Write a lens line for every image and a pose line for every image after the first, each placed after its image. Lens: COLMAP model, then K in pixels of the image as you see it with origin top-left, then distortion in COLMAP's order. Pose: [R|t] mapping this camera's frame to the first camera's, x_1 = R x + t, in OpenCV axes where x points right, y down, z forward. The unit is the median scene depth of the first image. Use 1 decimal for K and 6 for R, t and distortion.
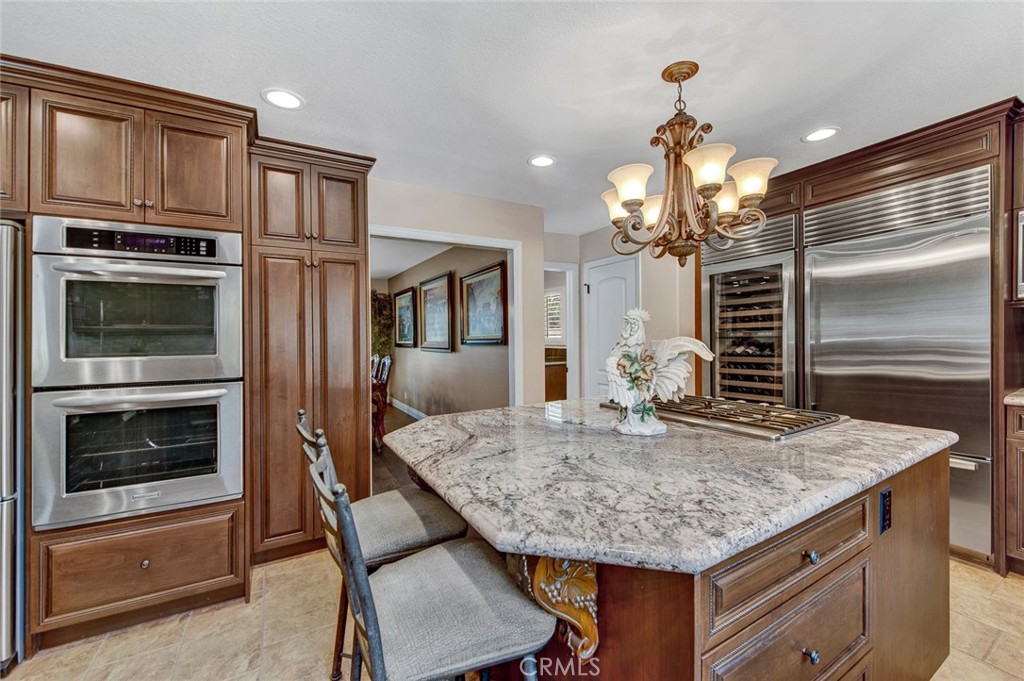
lens RADIAL K [[409.9, 0, 515.5], [0, 409.9, 332.2], [0, 0, 1]] dist [-0.016671, 0.000105]
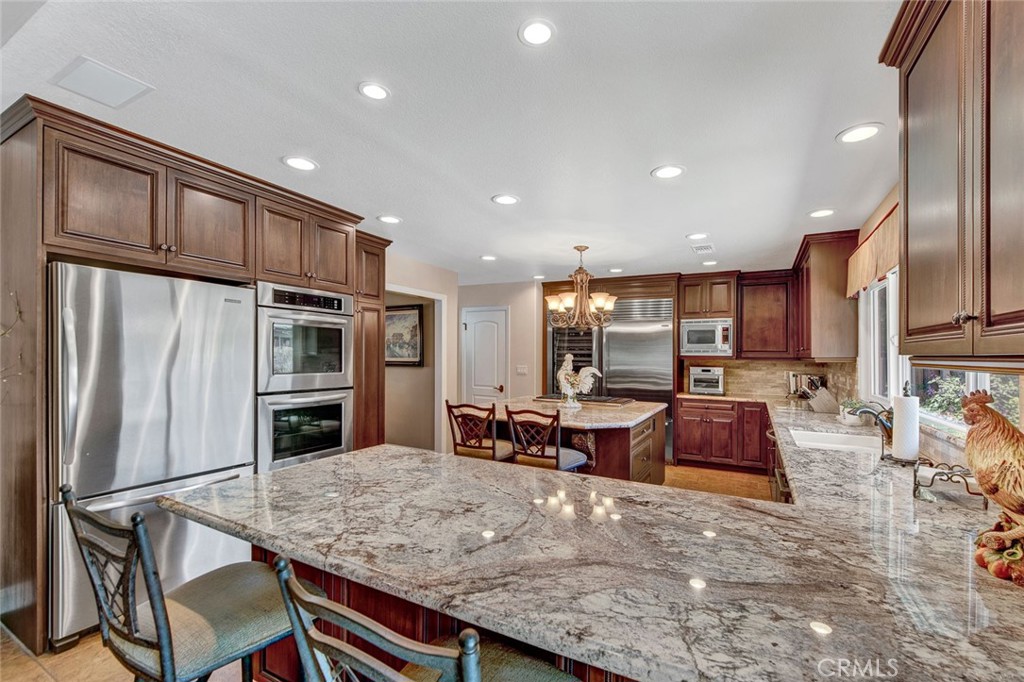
lens RADIAL K [[420.0, 0, 512.0], [0, 420.0, 341.0], [0, 0, 1]] dist [-0.000599, -0.000017]
pose [[0.866155, 0.052880, 0.496971, -0.971624], [-0.040815, 0.998549, -0.035116, -0.036542], [-0.498107, 0.010132, 0.867056, -0.747564]]
